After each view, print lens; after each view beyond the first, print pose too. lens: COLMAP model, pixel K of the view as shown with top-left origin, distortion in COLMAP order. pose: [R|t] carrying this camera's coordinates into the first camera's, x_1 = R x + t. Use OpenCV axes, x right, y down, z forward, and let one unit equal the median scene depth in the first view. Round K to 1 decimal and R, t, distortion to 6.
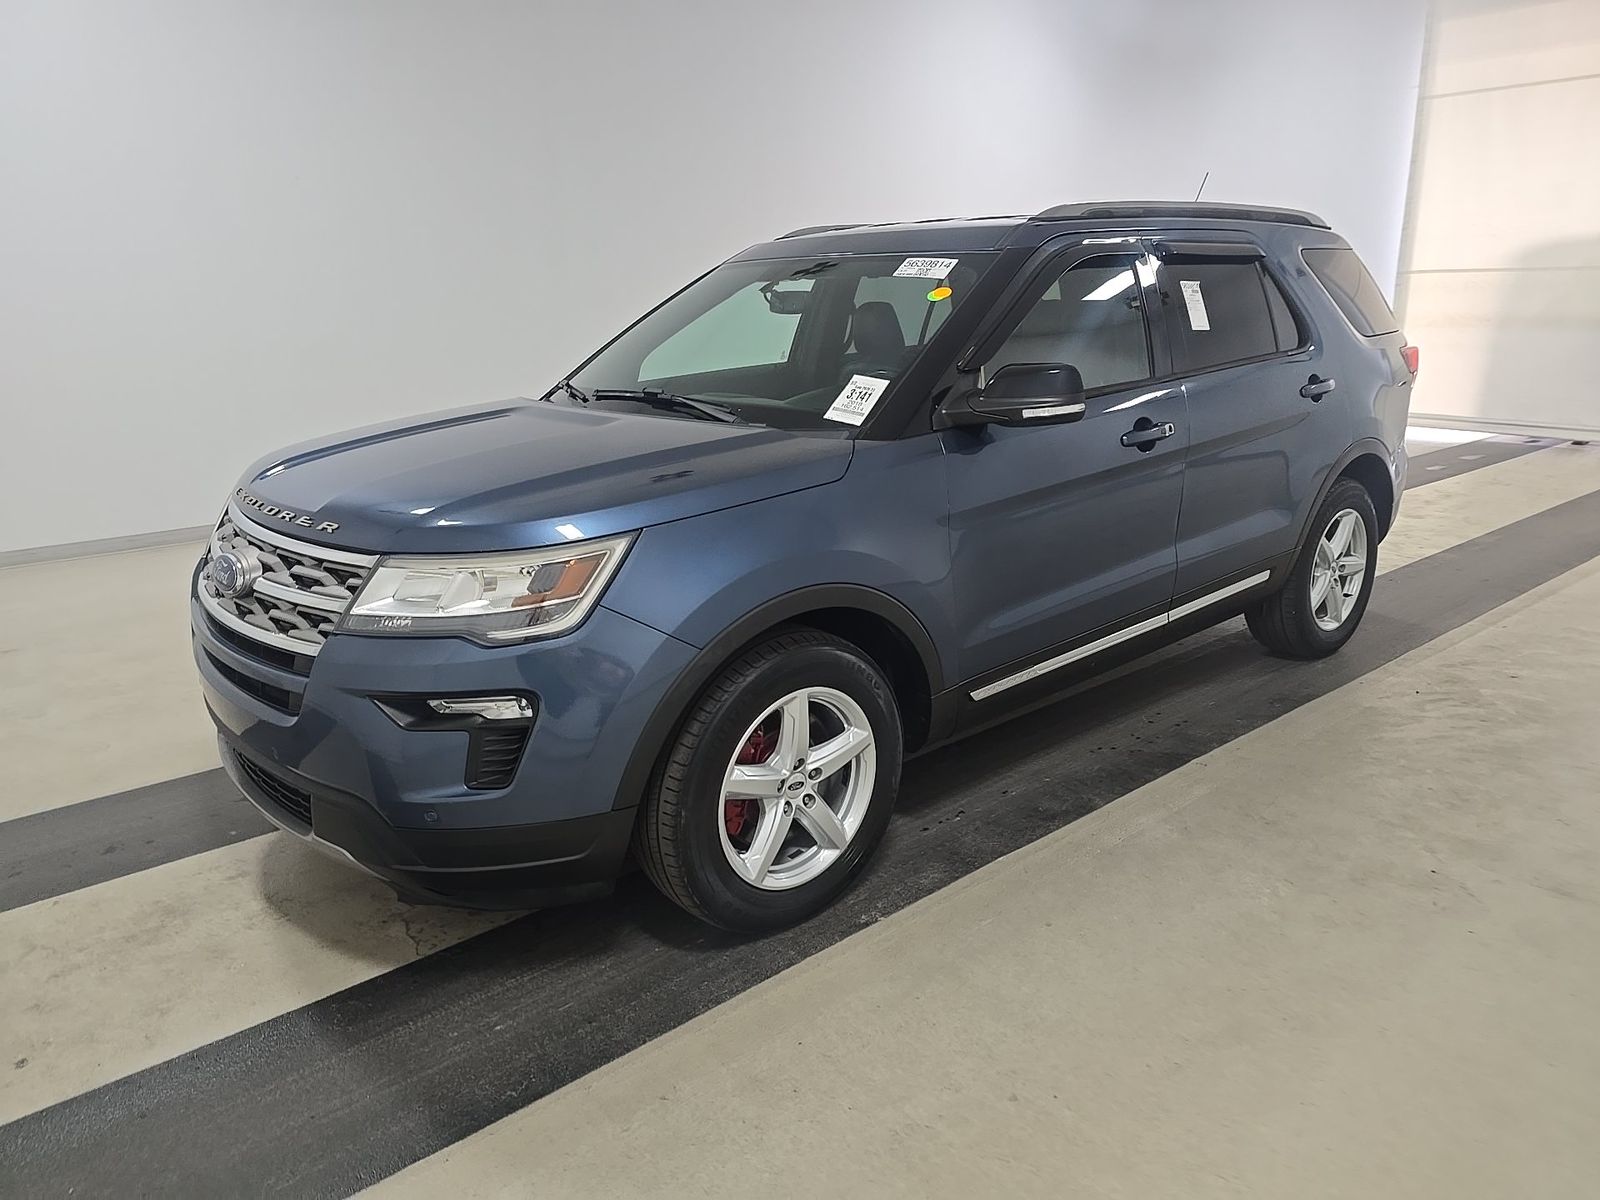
lens RADIAL K [[1106.9, 0, 794.5], [0, 1106.9, 602.3], [0, 0, 1]] dist [0.048137, -0.048541]
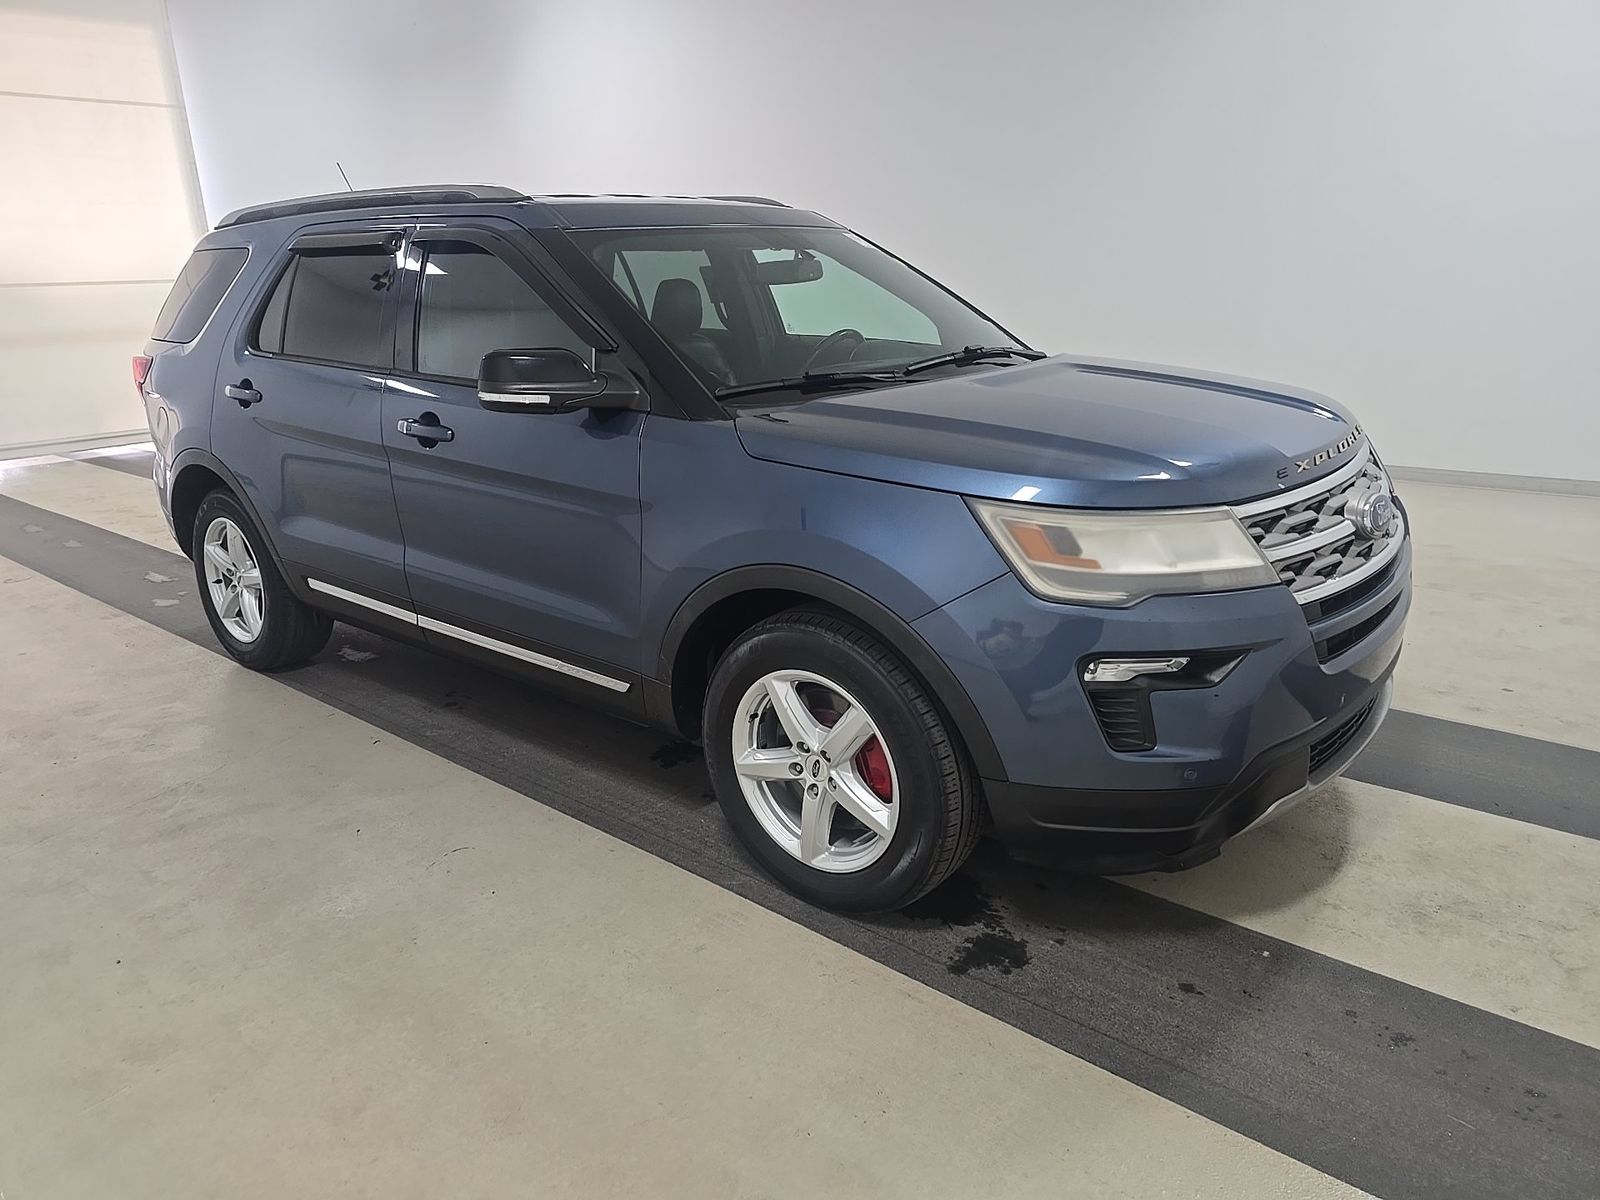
lens RADIAL K [[1104.4, 0, 800.0], [0, 1104.4, 600.0], [0, 0, 1]] dist [0.000217, -0.004584]
pose [[-0.197101, -0.270074, 0.942450, -1.276257], [0.308792, 0.895276, 0.321136, -0.405093], [-0.930483, 0.354317, -0.093063, 1.515590]]
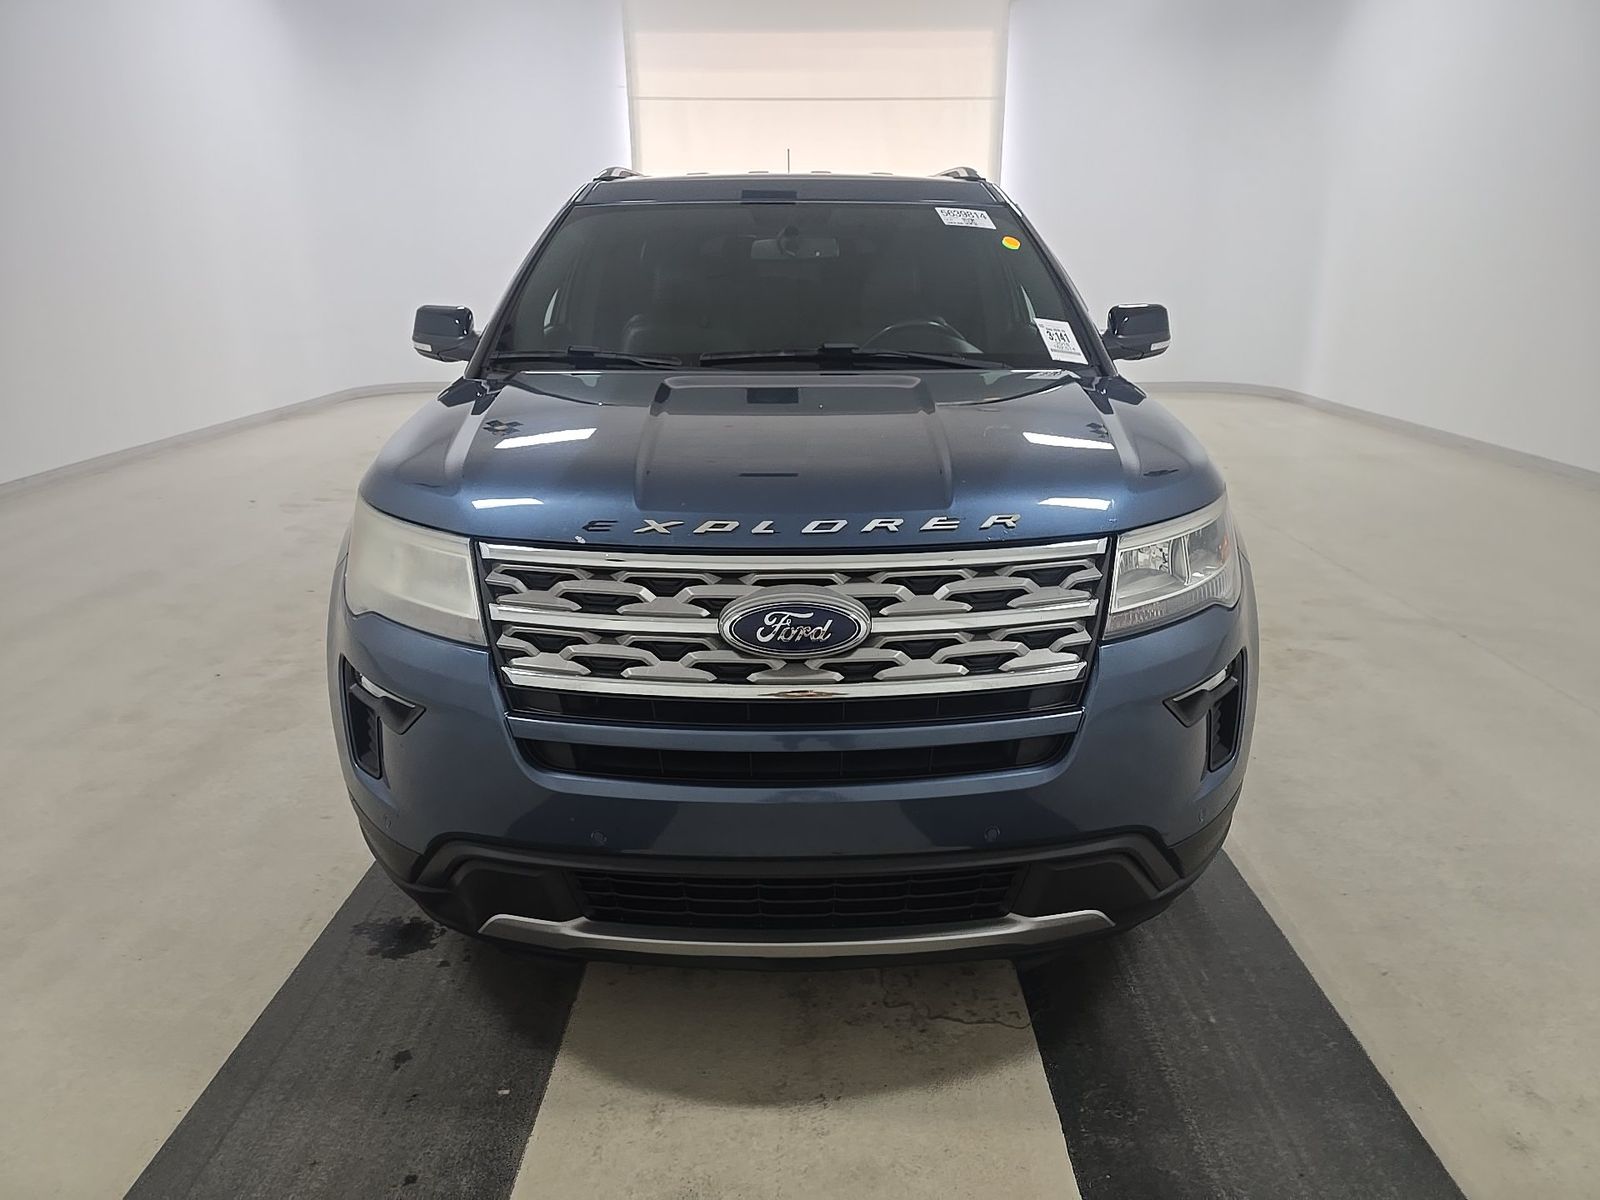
lens RADIAL K [[1106.9, 0, 794.5], [0, 1106.9, 602.3], [0, 0, 1]] dist [0.048137, -0.048541]
pose [[0.634421, -0.211640, 0.743451, -0.952794], [0.202631, 0.973688, 0.104267, -0.106543], [-0.745956, 0.084497, 0.660613, 0.533887]]
